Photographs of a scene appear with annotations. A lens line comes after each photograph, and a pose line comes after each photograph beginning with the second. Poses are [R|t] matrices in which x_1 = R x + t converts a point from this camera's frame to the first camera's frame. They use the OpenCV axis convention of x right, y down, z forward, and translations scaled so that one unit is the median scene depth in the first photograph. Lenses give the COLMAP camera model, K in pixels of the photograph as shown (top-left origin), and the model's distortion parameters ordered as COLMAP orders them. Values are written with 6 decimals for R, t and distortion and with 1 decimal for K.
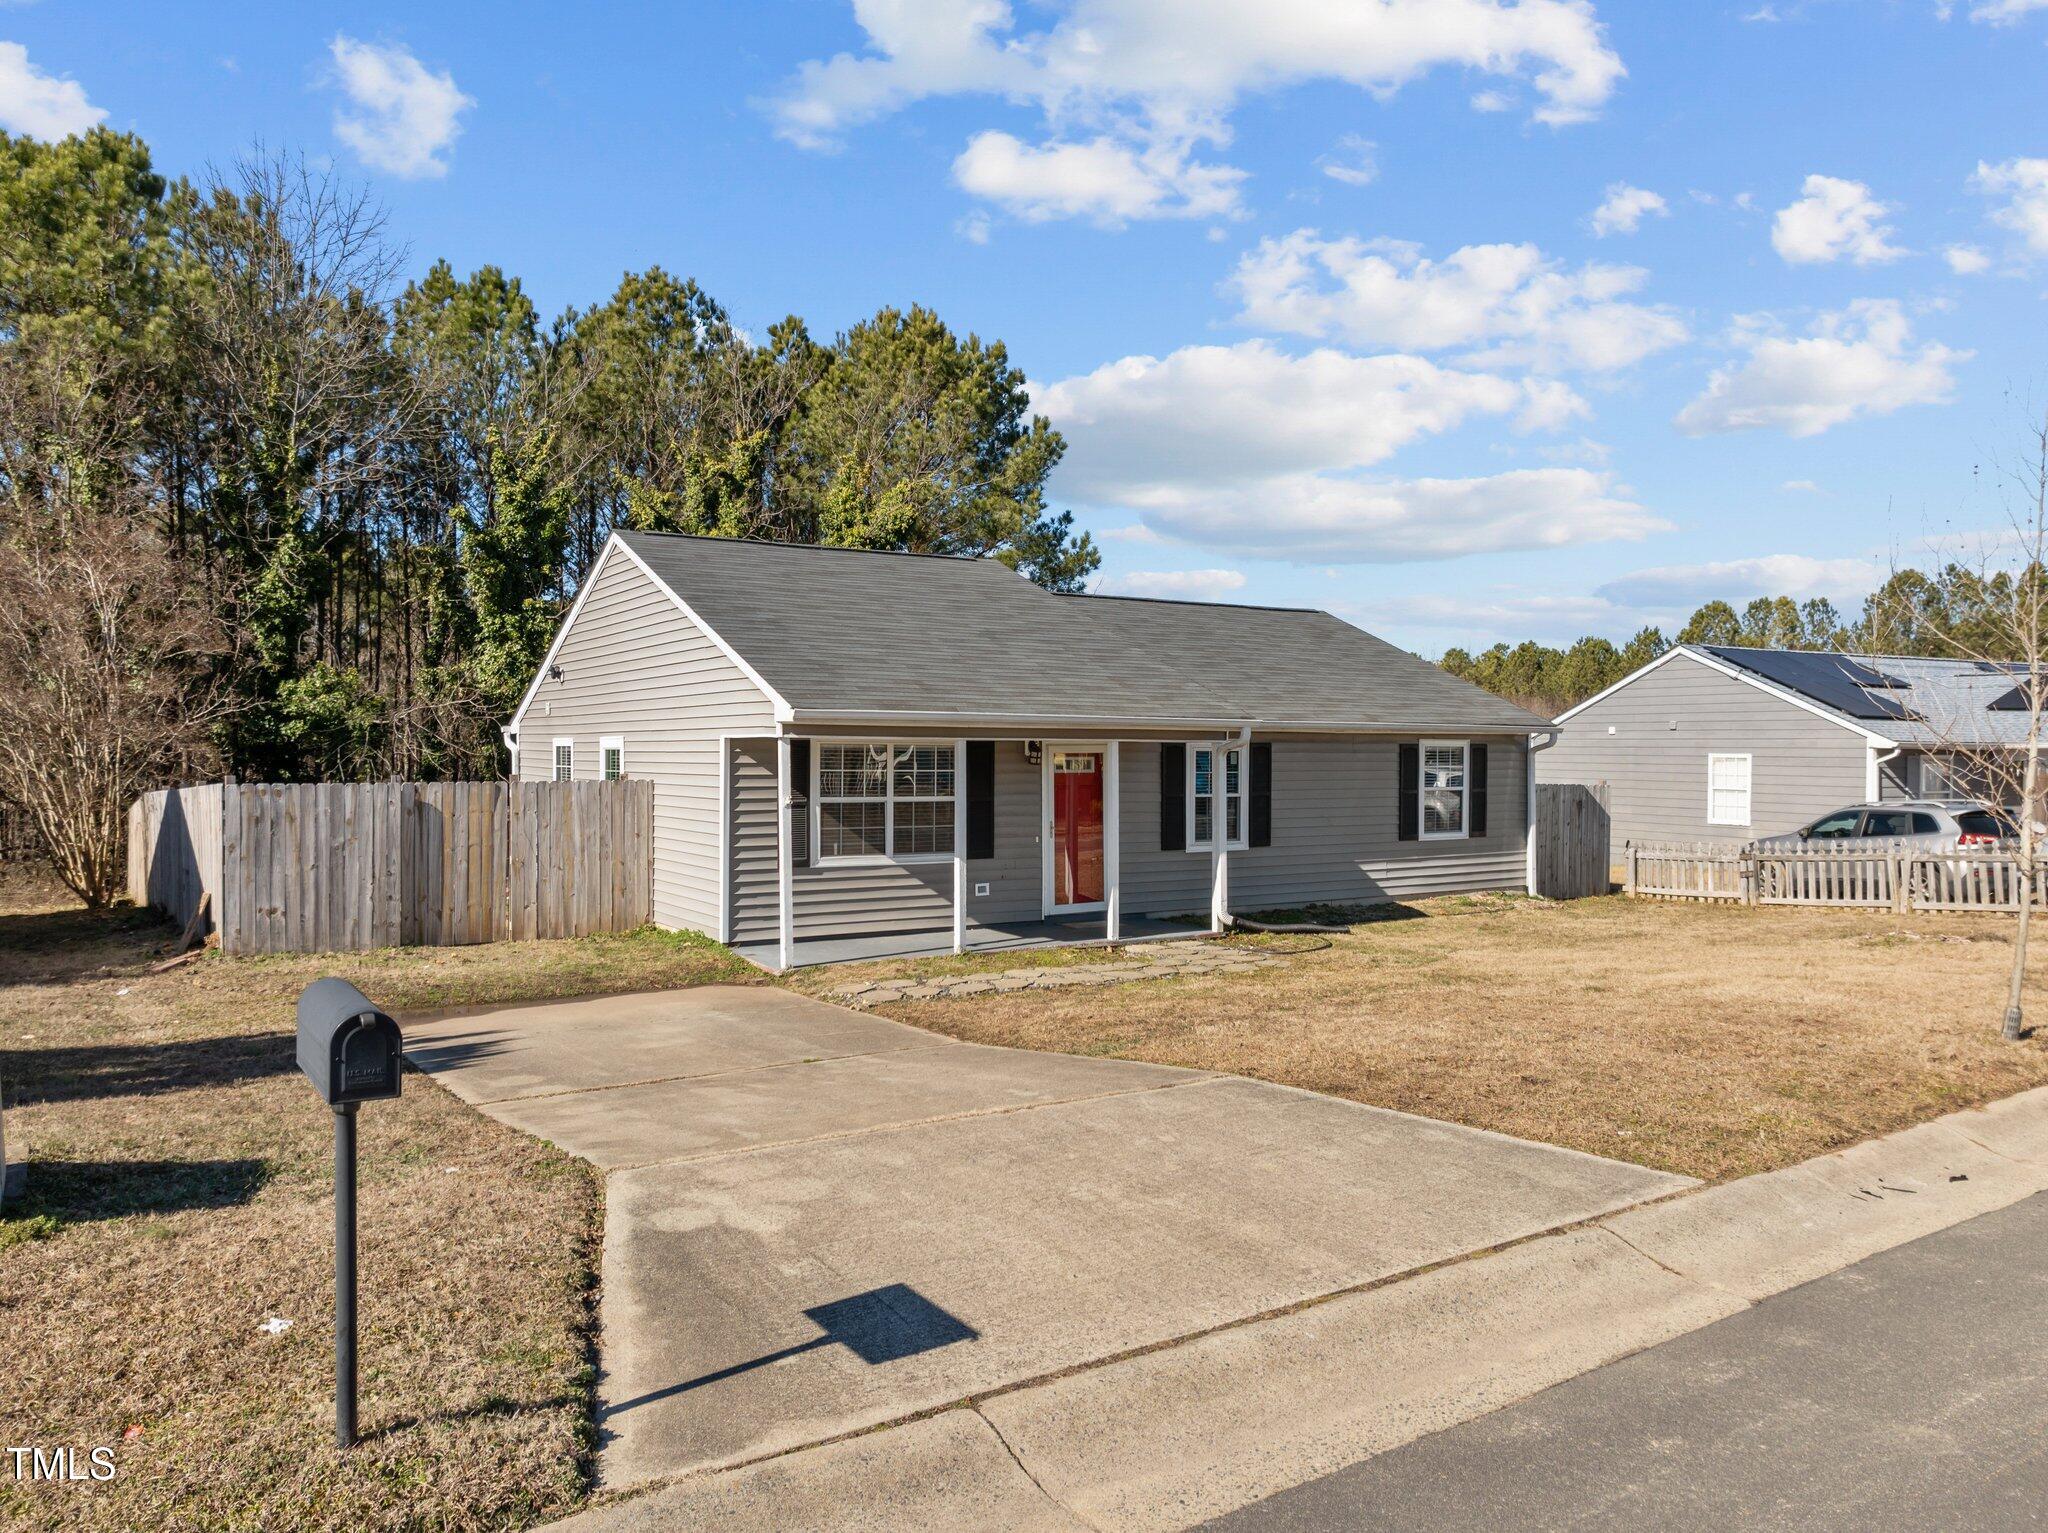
lens RADIAL K [[1457.2, 0, 1029.2], [0, 1457.2, 764.8], [0, 0, 1]] dist [0.001224, -0.057034]
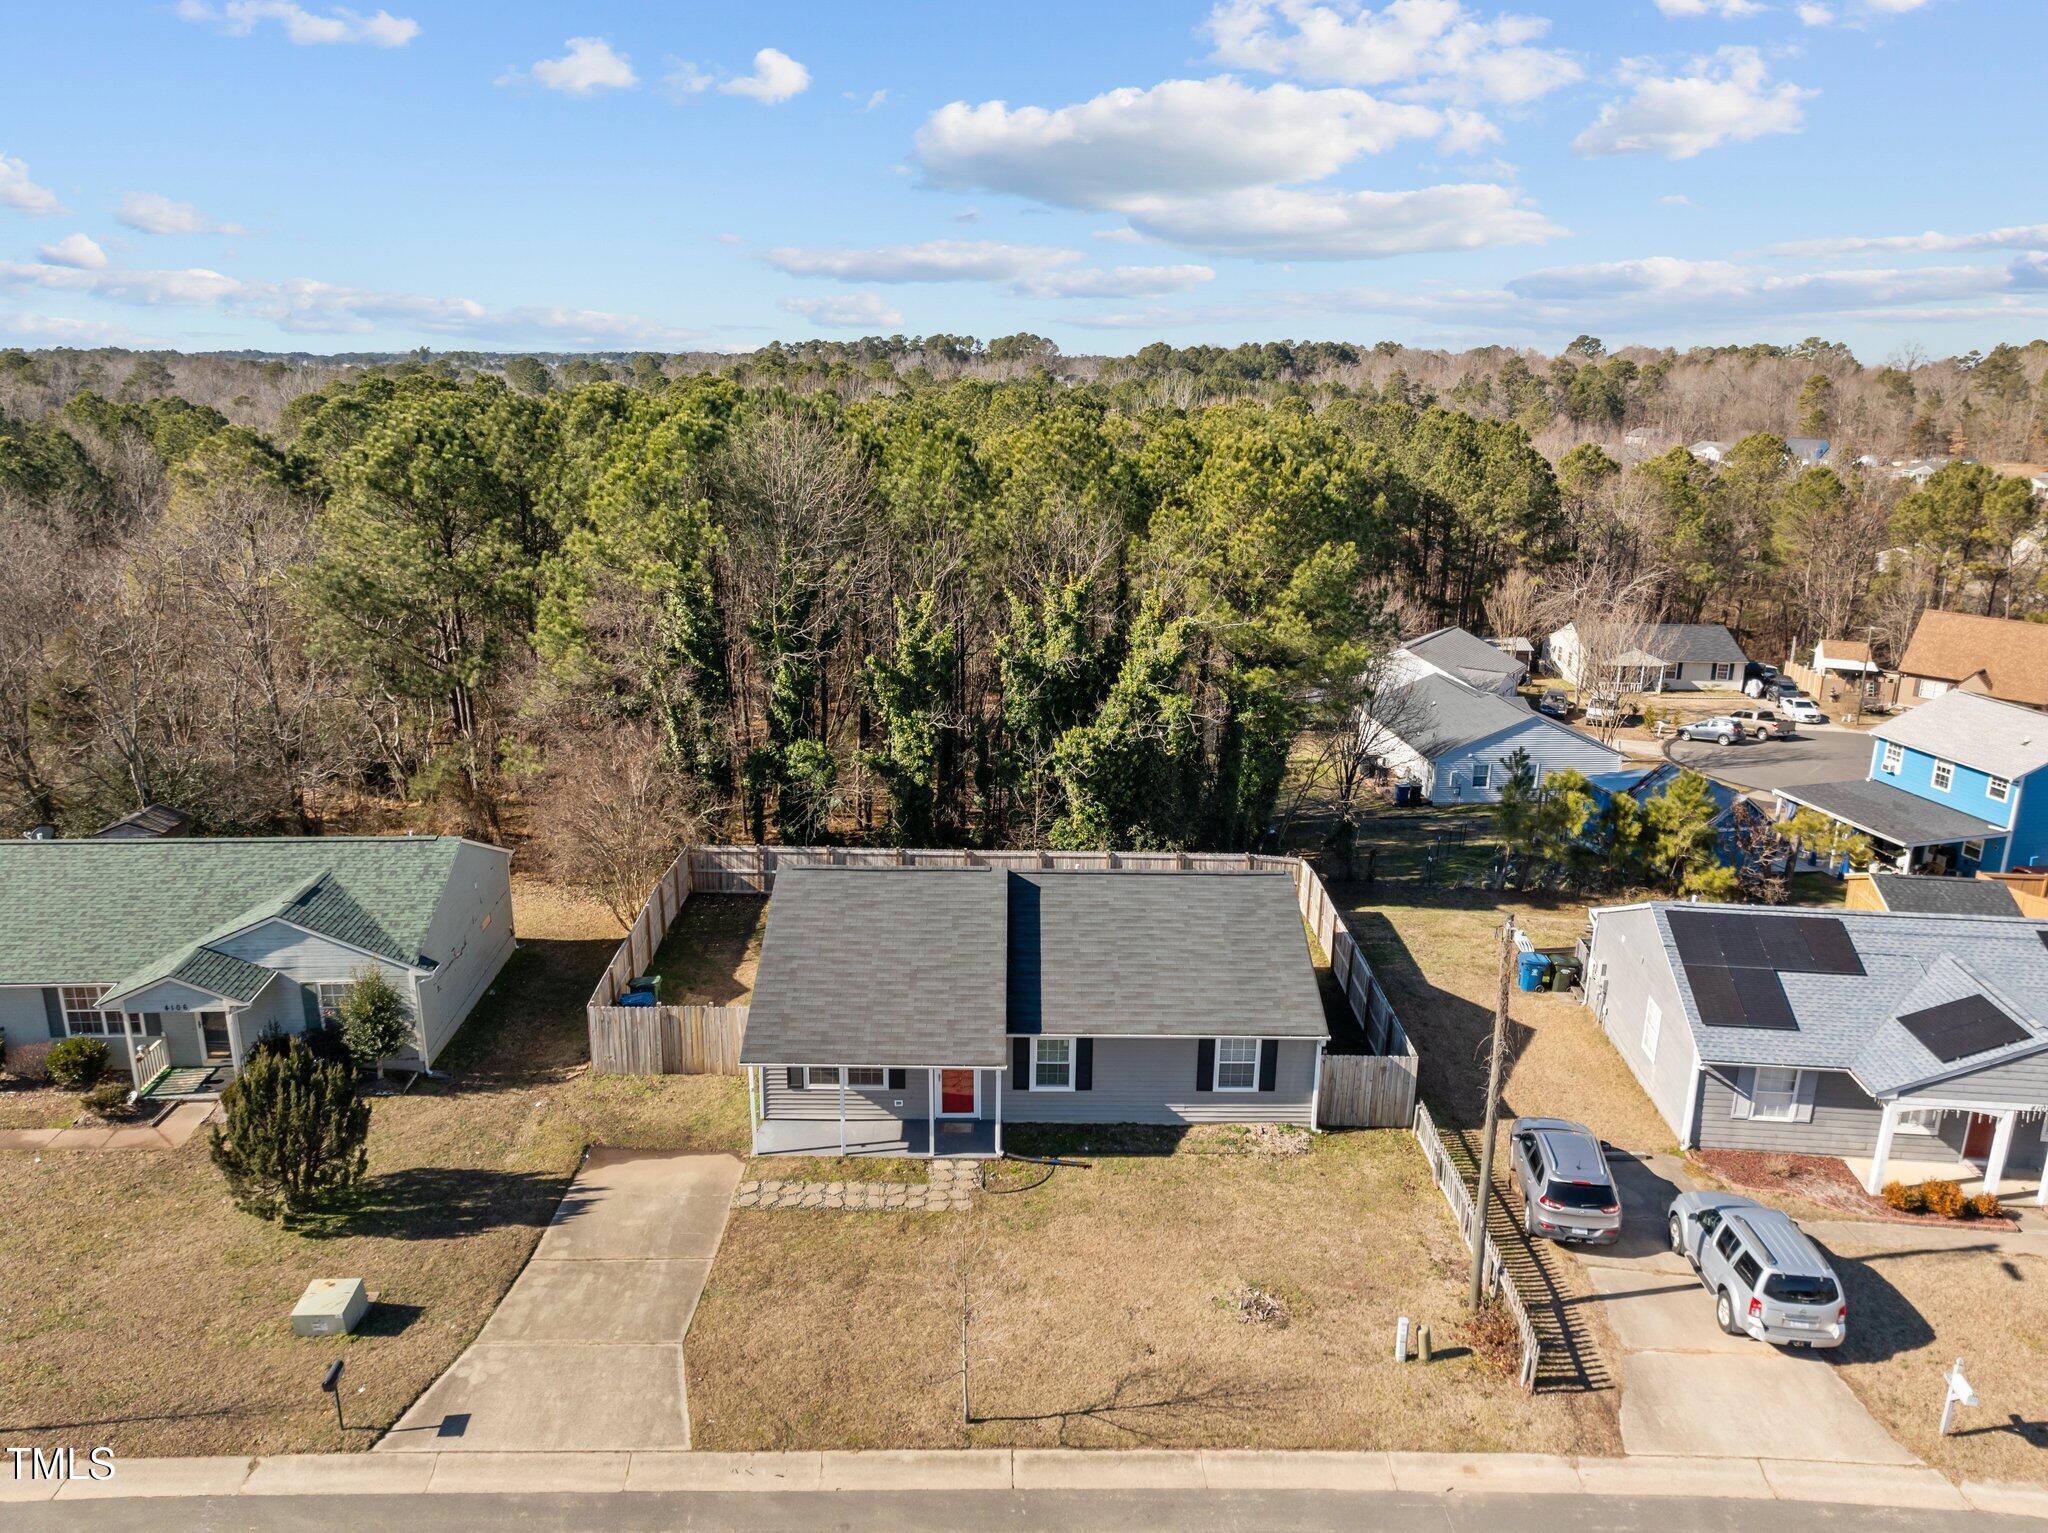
lens RADIAL K [[1429.3, 0, 1024.0], [0, 1429.3, 766.5], [0, 0, 1]] dist [-0.037923, -0.001545]
pose [[0.852277, 0.144575, -0.502715, 0.872286], [-0.016307, 0.967923, 0.250717, -0.722209], [0.522836, -0.205483, 0.827296, -0.353221]]
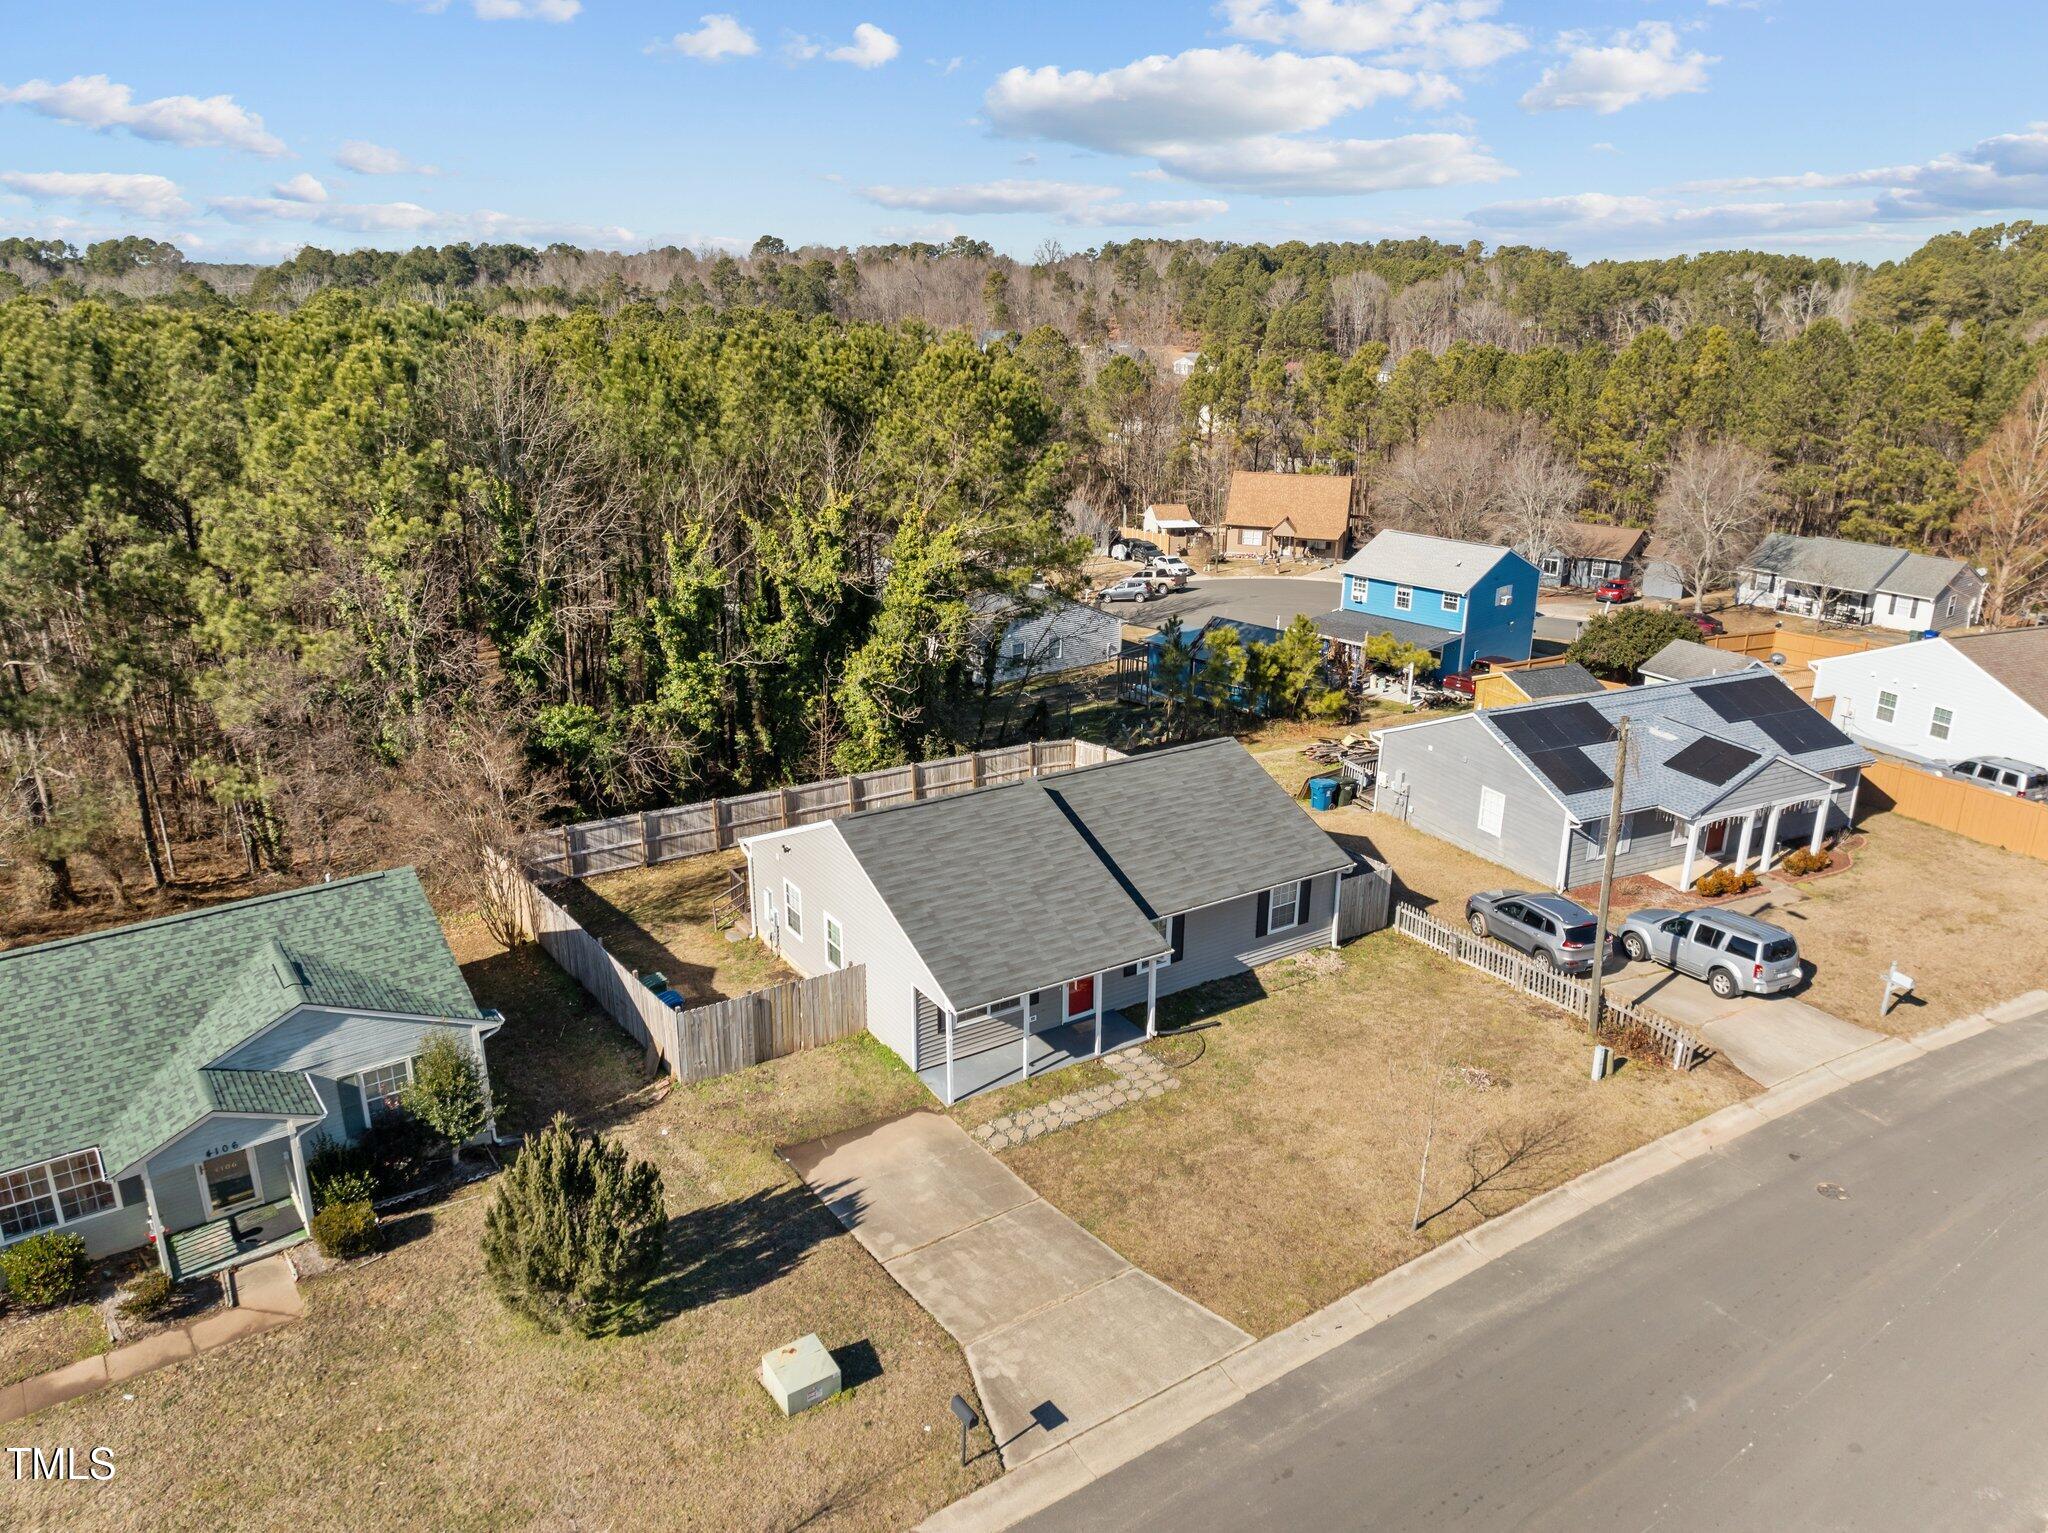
lens RADIAL K [[1429.0, 0, 1024.0], [0, 1429.0, 766.5], [0, 0, 1]] dist [-0.017954, -0.025162]
pose [[0.999983, -0.000681, 0.005867, -0.048279], [-0.001149, 0.951946, 0.306263, -0.728532], [-0.005793, -0.306265, 0.951929, -0.658343]]
